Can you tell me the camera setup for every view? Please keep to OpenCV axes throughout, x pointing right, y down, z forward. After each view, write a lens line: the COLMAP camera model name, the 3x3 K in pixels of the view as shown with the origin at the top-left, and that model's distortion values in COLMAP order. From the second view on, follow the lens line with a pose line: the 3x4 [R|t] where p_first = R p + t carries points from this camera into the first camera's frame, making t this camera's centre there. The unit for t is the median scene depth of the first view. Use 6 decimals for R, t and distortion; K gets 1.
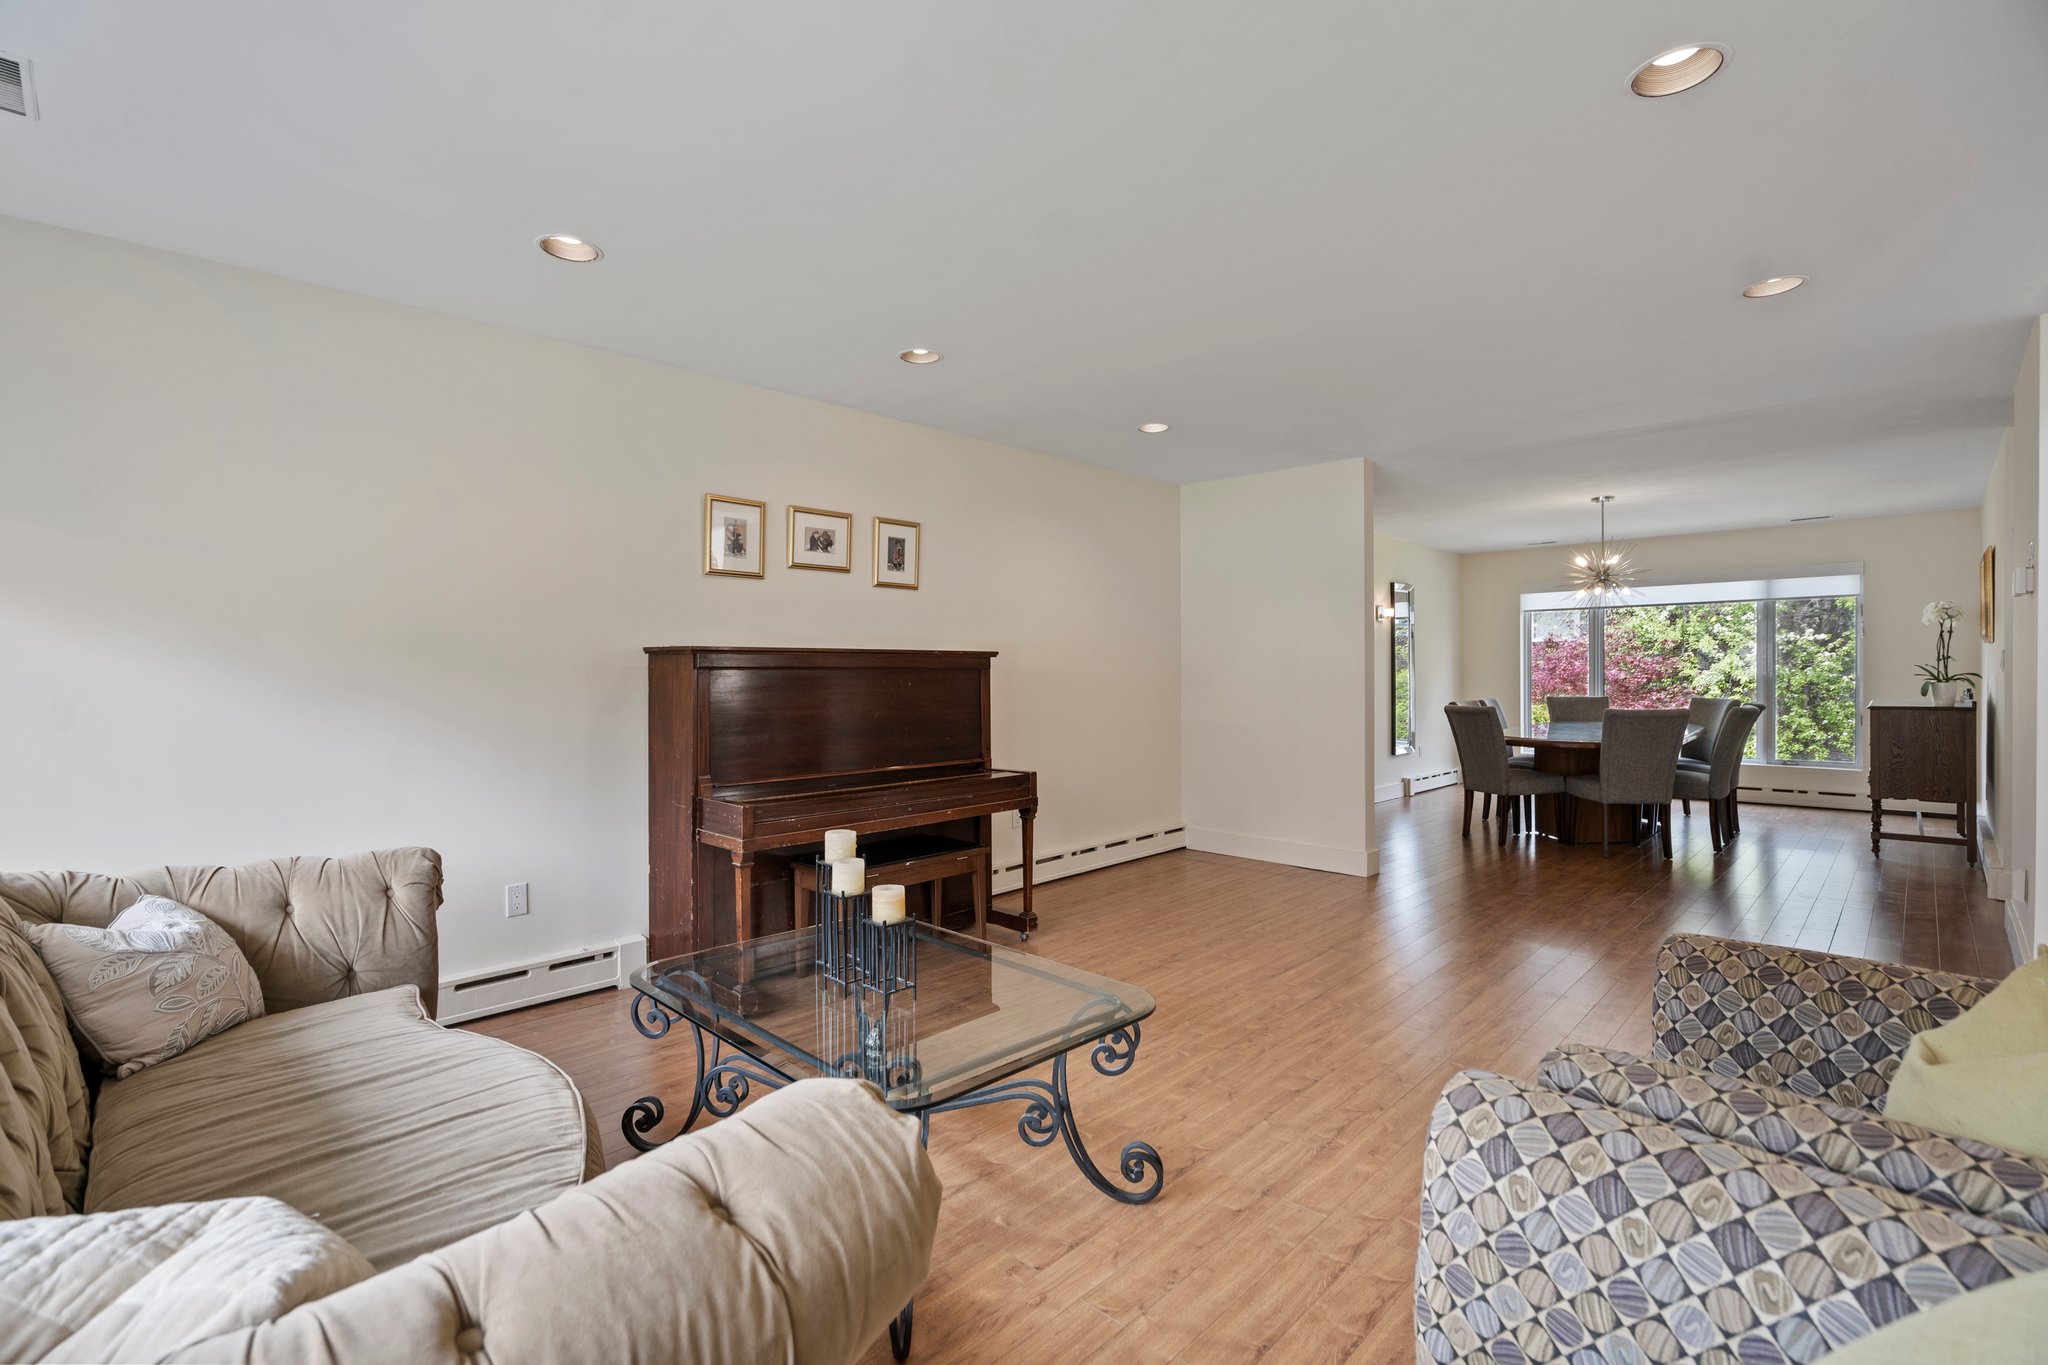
lens RADIAL K [[921.8, 0, 1015.7], [0, 921.8, 678.4], [0, 0, 1]] dist [-0.009313, 0.003417]
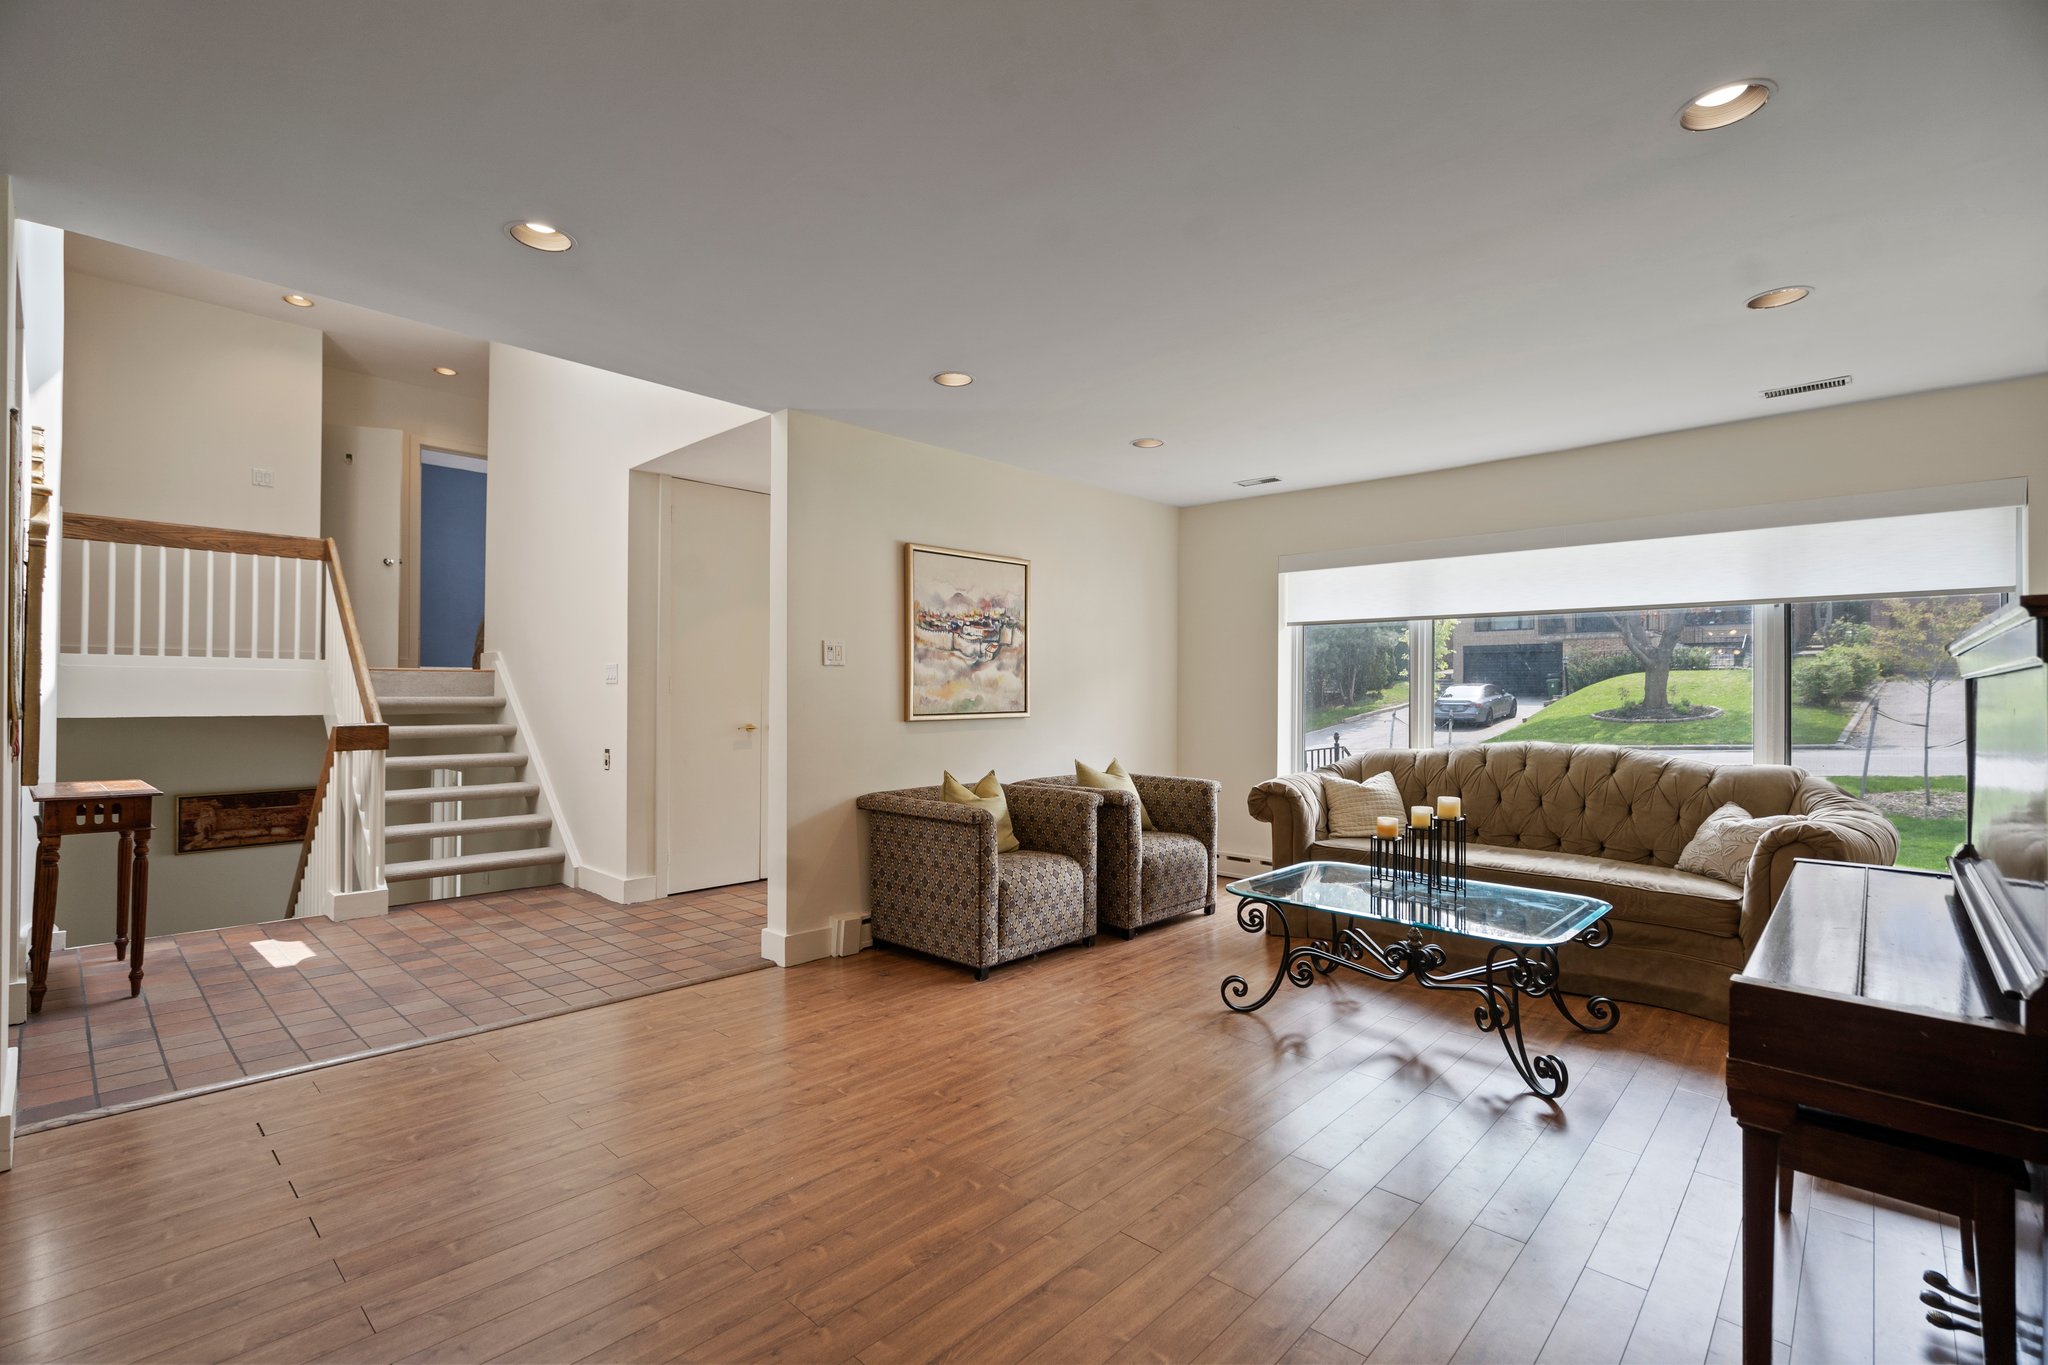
lens RADIAL K [[921.8, 0, 1017.7], [0, 921.8, 688.7], [0, 0, 1]] dist [-0.009313, 0.003417]
pose [[-0.999574, -0.000239, -0.029176, 0.186981], [-0.000385, 0.999987, 0.005013, -0.003325], [0.029174, 0.005022, -0.999562, 0.860342]]
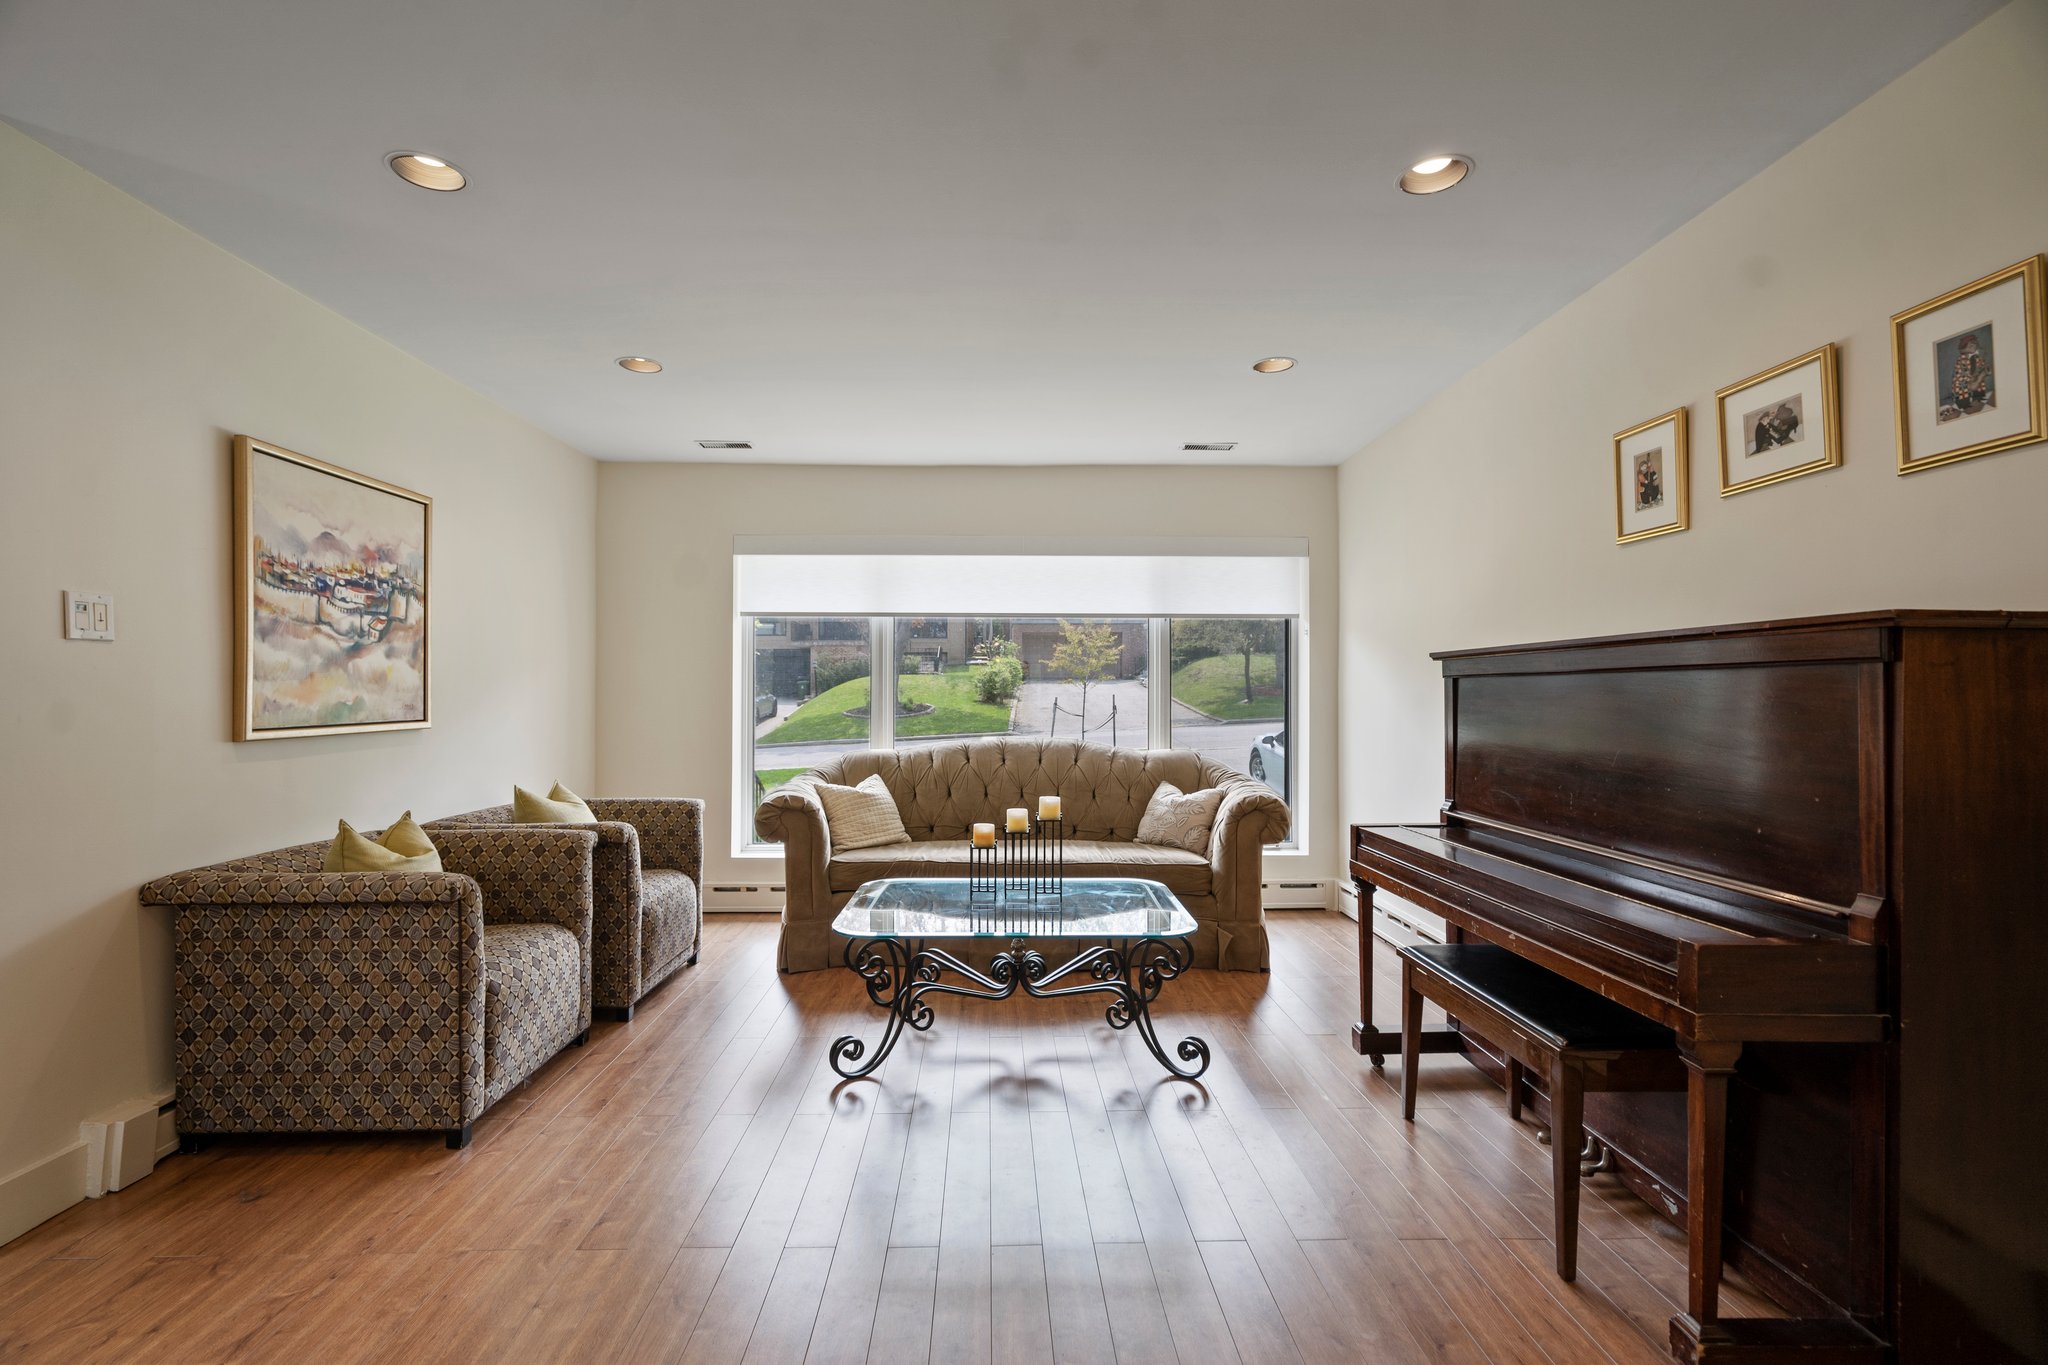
lens RADIAL K [[921.8, 0, 1015.9], [0, 921.8, 693.4], [0, 0, 1]] dist [-0.009313, 0.003417]
pose [[-0.690638, 0.003155, -0.723194, 0.306022], [-0.002381, 0.999975, 0.006636, 0.000291], [0.723197, 0.006305, -0.690613, 0.687055]]
